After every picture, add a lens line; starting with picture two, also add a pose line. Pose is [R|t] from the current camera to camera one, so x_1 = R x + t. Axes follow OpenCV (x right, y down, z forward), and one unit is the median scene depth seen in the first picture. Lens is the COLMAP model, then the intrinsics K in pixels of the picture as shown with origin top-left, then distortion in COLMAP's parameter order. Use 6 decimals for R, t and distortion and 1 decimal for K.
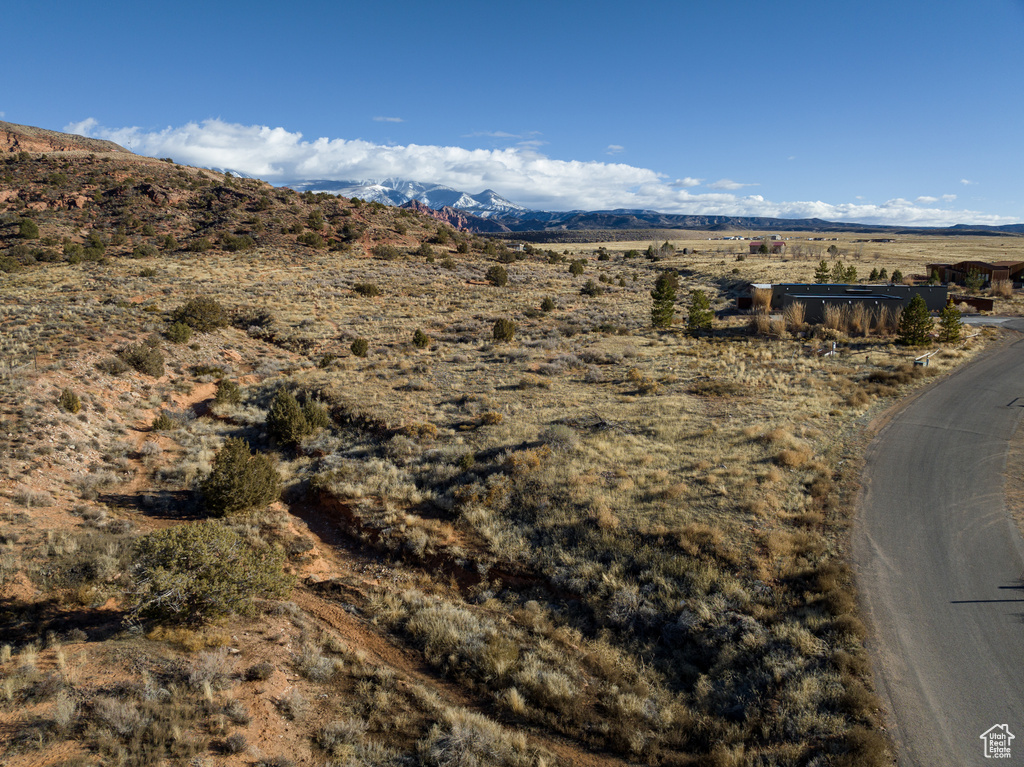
lens RADIAL K [[723.2, 0, 506.8], [0, 723.2, 383.6], [0, 0, 1]] dist [-0.051167, 0.025565]
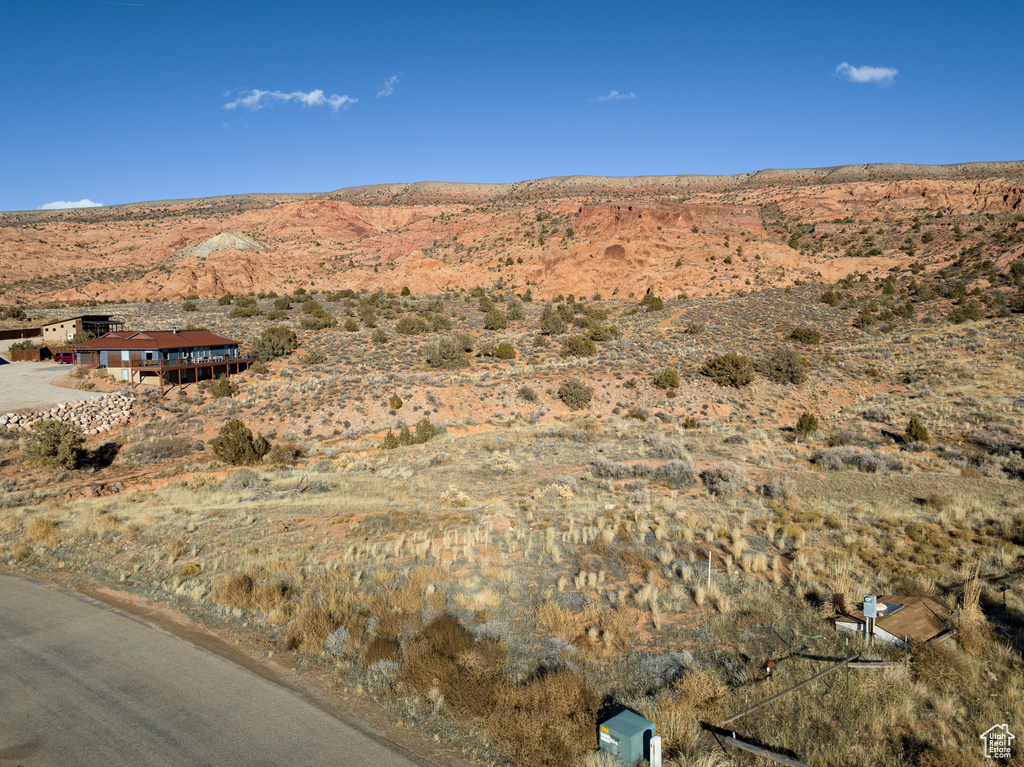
lens RADIAL K [[748.9, 0, 512.0], [0, 748.9, 383.5], [0, 0, 1]] dist [-0.038643, -0.001653]
pose [[0.041721, 0.093519, -0.994743, 0.202272], [-0.168935, 0.981935, 0.085230, -0.038808], [0.984744, 0.164491, 0.056766, 0.231082]]
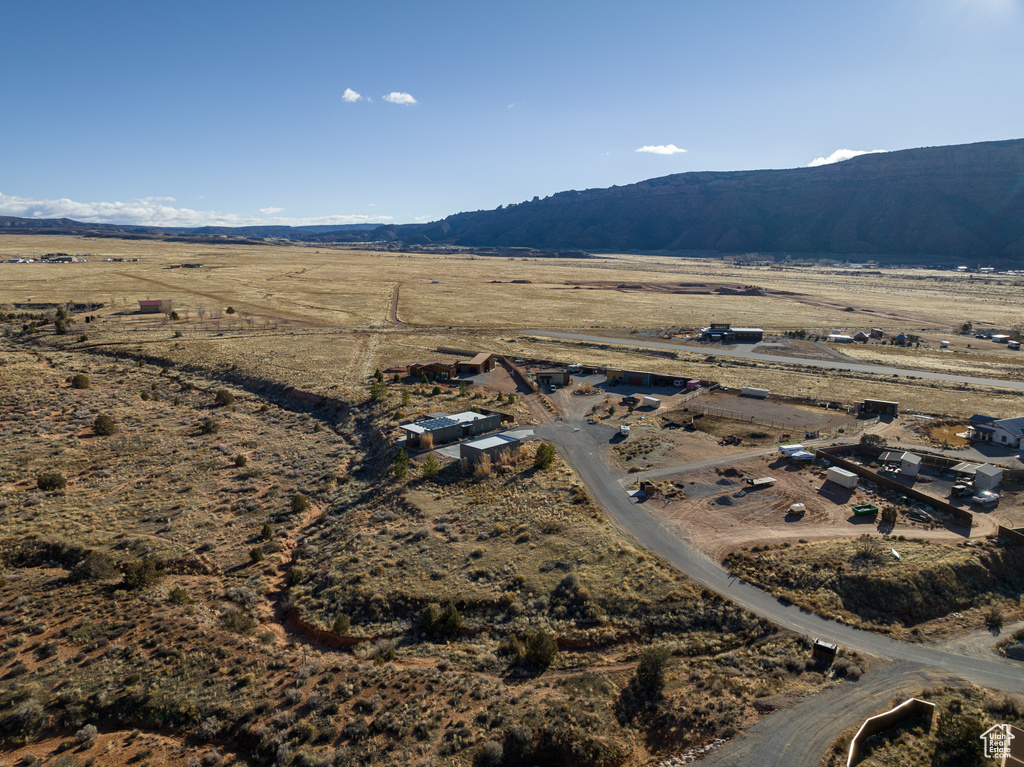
lens RADIAL K [[723.2, 0, 506.8], [0, 723.2, 383.6], [0, 0, 1]] dist [-0.051167, 0.025565]
pose [[0.578503, -0.148777, 0.801998, -0.334268], [0.146286, 0.986207, 0.077429, -0.138709], [-0.802456, 0.072528, 0.592288, -0.052373]]
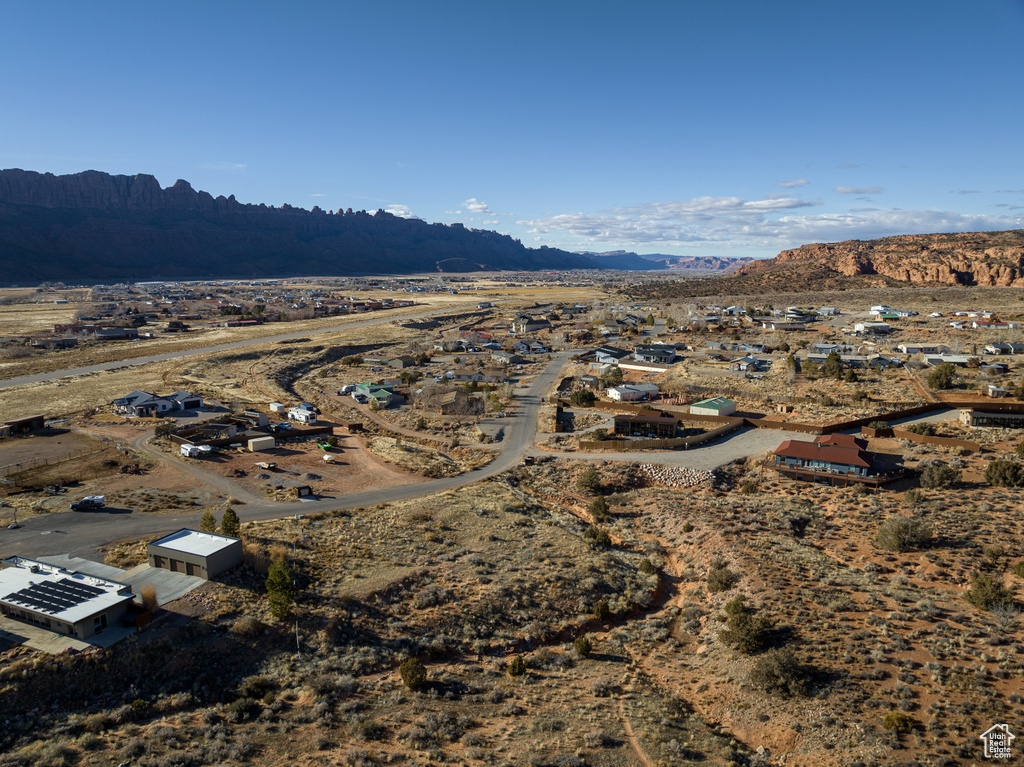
lens RADIAL K [[720.1, 0, 506.6], [0, 720.1, 387.7], [0, 0, 1]] dist [-0.036847, 0.000384]
pose [[-0.971266, -0.037968, 0.234949, -0.114194], [0.047648, 0.936185, 0.348263, -0.263889], [-0.233178, 0.349451, -0.907476, 0.645727]]
